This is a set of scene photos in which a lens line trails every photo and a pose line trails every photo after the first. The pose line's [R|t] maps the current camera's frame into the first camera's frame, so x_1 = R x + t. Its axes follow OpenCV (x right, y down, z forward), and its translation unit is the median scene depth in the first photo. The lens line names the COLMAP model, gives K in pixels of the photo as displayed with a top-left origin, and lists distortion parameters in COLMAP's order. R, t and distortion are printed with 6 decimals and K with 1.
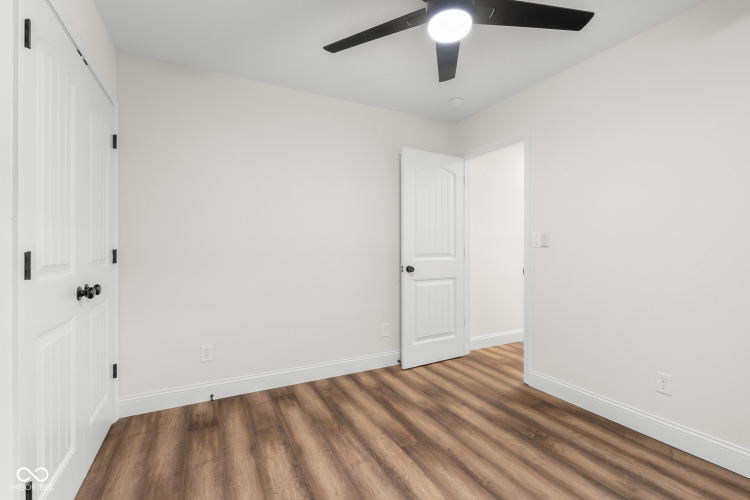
lens RADIAL K [[332.1, 0, 373.5], [0, 332.1, 248.8], [0, 0, 1]] dist [-0.002028, 0.000206]
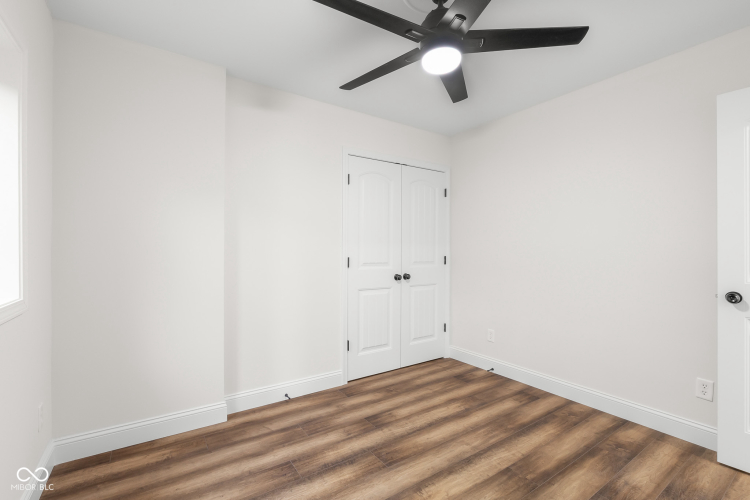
lens RADIAL K [[332.1, 0, 374.1], [0, 332.1, 251.3], [0, 0, 1]] dist [-0.002028, 0.000206]
pose [[0.119541, 0.003730, -0.992822, 1.086780], [-0.002868, 0.999990, 0.003411, -0.035232], [0.992825, 0.002439, 0.119551, 0.544079]]
